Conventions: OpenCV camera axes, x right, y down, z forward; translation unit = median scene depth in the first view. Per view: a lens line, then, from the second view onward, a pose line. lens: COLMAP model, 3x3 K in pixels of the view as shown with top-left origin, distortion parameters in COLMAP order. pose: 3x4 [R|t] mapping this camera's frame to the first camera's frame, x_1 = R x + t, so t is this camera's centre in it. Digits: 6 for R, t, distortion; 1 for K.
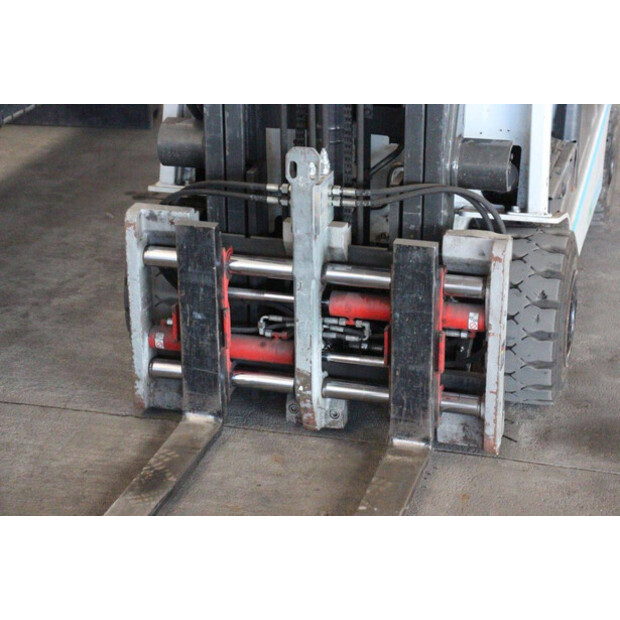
lens RADIAL K [[1461.7, 0, 309.6], [0, 1461.7, 308.6], [0, 0, 1]] dist [0.443336, 0.000000]
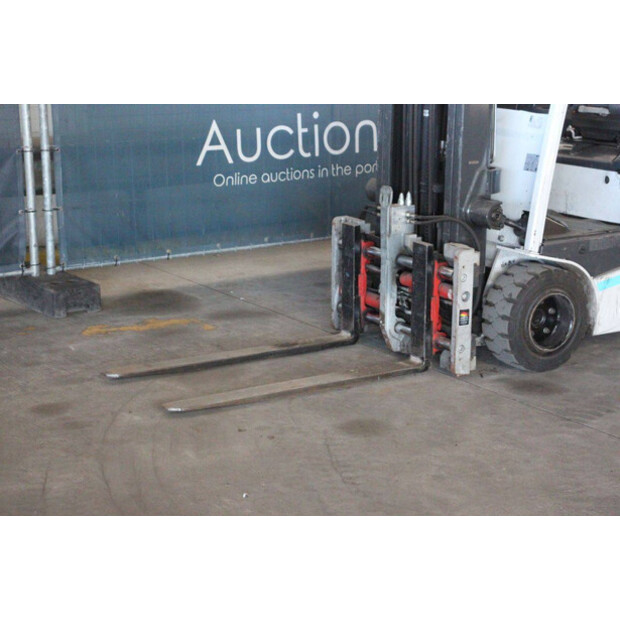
lens RADIAL K [[1461.7, 0, 314.0], [0, 1461.7, 309.3], [0, 0, 1]] dist [0.443336, 0.000000]
pose [[0.758943, 0.165725, -0.629715, 1.068064], [-0.257863, 0.964502, -0.056948, 0.163731], [0.597923, 0.205601, 0.774736, -0.455539]]
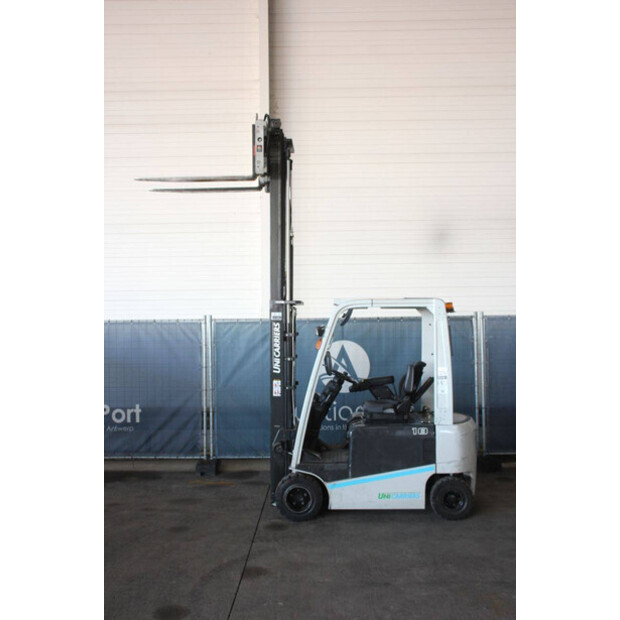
lens RADIAL K [[664.0, 0, 308.7], [0, 664.0, 310.6], [0, 0, 1]] dist [-0.037705, 0.000000]
pose [[0.243829, -0.015385, -0.969696, 1.906474], [-0.354646, 0.929208, -0.103918, -0.286232], [0.902648, 0.369237, 0.221112, 0.513237]]
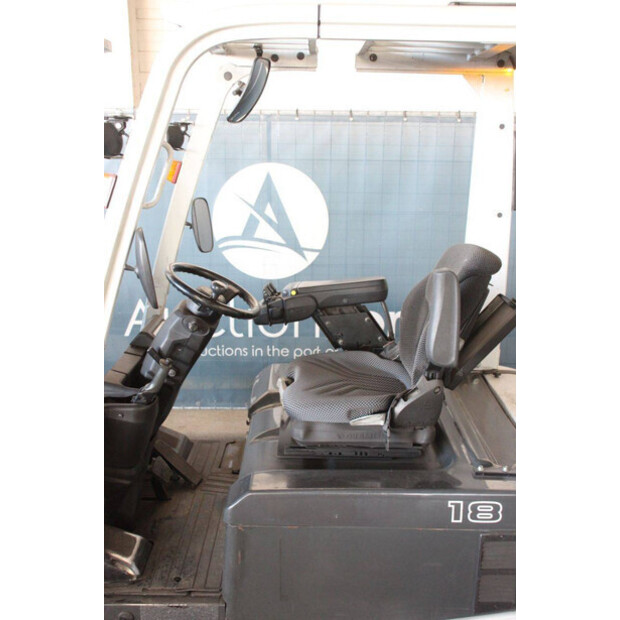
lens RADIAL K [[664.0, 0, 311.8], [0, 664.0, 310.1], [0, 0, 1]] dist [-0.037705, 0.000000]
pose [[0.280125, 0.255066, -0.925457, 0.647426], [-0.373590, 0.917020, 0.139659, -0.439062], [0.884285, 0.306620, 0.352171, 0.960763]]
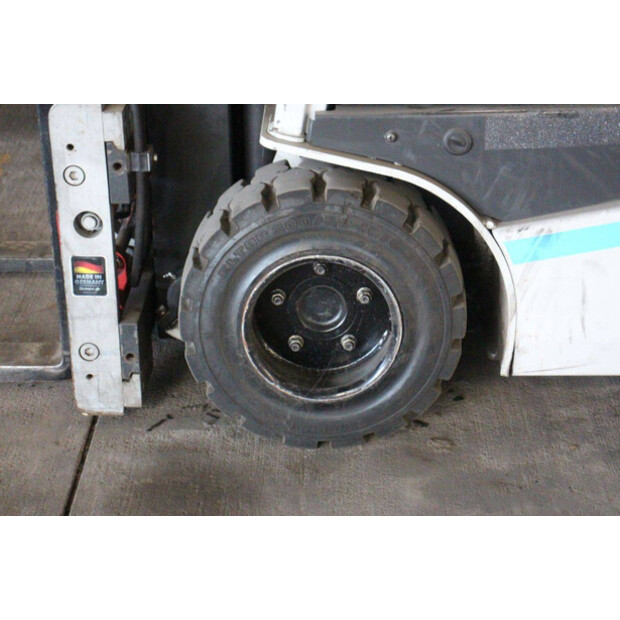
lens RADIAL K [[1461.7, 0, 309.7], [0, 1461.7, 308.2], [0, 0, 1]] dist [0.443336, 0.000000]
pose [[0.262073, 0.375342, -0.889065, 0.750890], [-0.353869, 0.894470, 0.273313, -0.173632], [0.897828, 0.242984, 0.367239, 0.821171]]
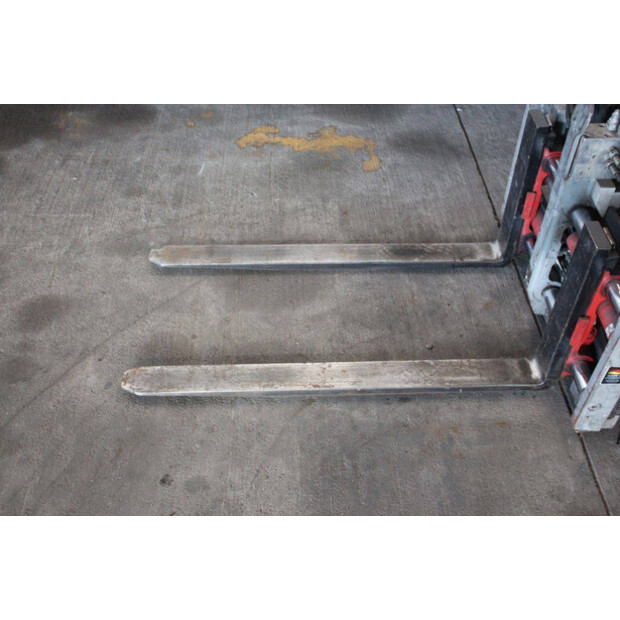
lens RADIAL K [[664.0, 0, 318.5], [0, 664.0, 305.4], [0, 0, 1]] dist [-0.037705, 0.000000]
pose [[0.306101, 0.691124, -0.654713, 0.330598], [-0.363827, 0.720447, 0.590412, -0.200773], [0.879734, 0.057477, 0.471979, 0.572609]]
